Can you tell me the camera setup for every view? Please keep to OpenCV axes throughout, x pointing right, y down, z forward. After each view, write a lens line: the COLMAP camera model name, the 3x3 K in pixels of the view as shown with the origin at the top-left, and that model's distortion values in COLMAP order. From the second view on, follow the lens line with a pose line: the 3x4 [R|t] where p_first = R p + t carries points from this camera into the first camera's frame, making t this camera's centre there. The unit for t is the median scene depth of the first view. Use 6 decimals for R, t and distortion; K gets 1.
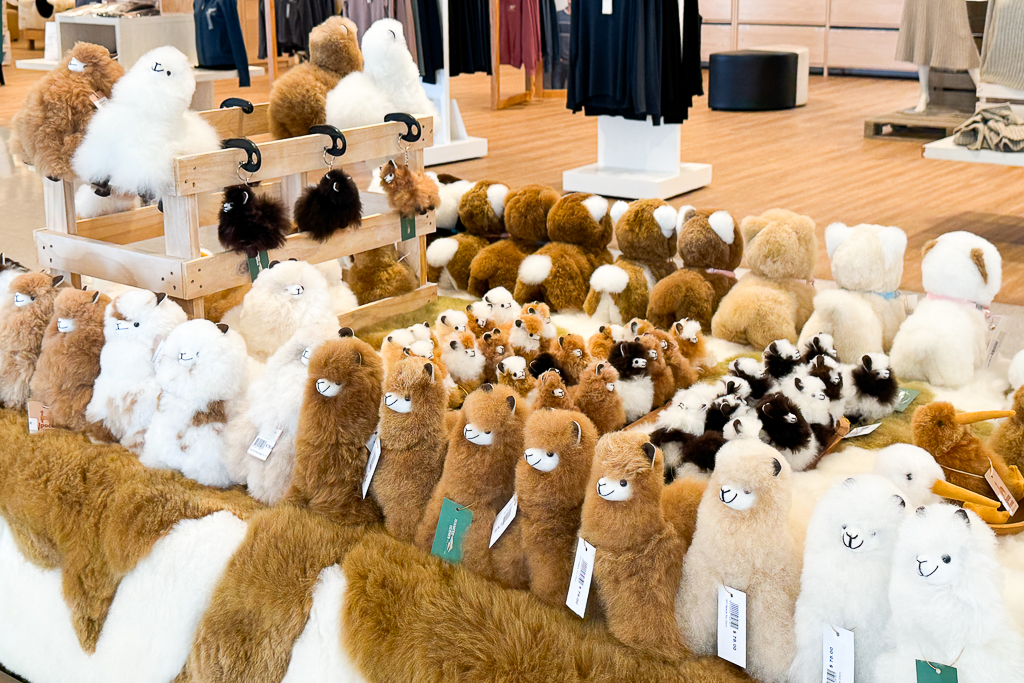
lens RADIAL K [[1431.5, 0, 512.0], [0, 1431.5, 341.5], [0, 0, 1]] dist [0.106264, -0.061849]
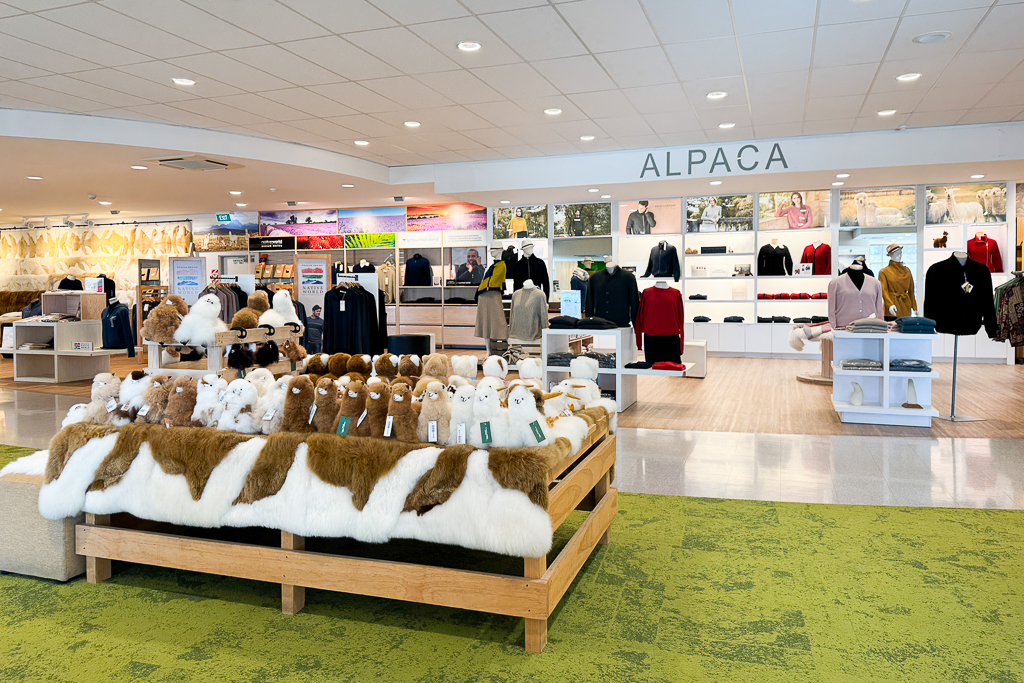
lens RADIAL K [[773.8, 0, 512.0], [0, 773.8, 341.5], [0, 0, 1]] dist [-0.151482, -0.000886]
pose [[0.955117, 0.009358, 0.296082, -0.143943], [0.050060, 0.980027, -0.192461, 0.222717], [-0.291969, 0.198645, 0.935571, -0.566409]]
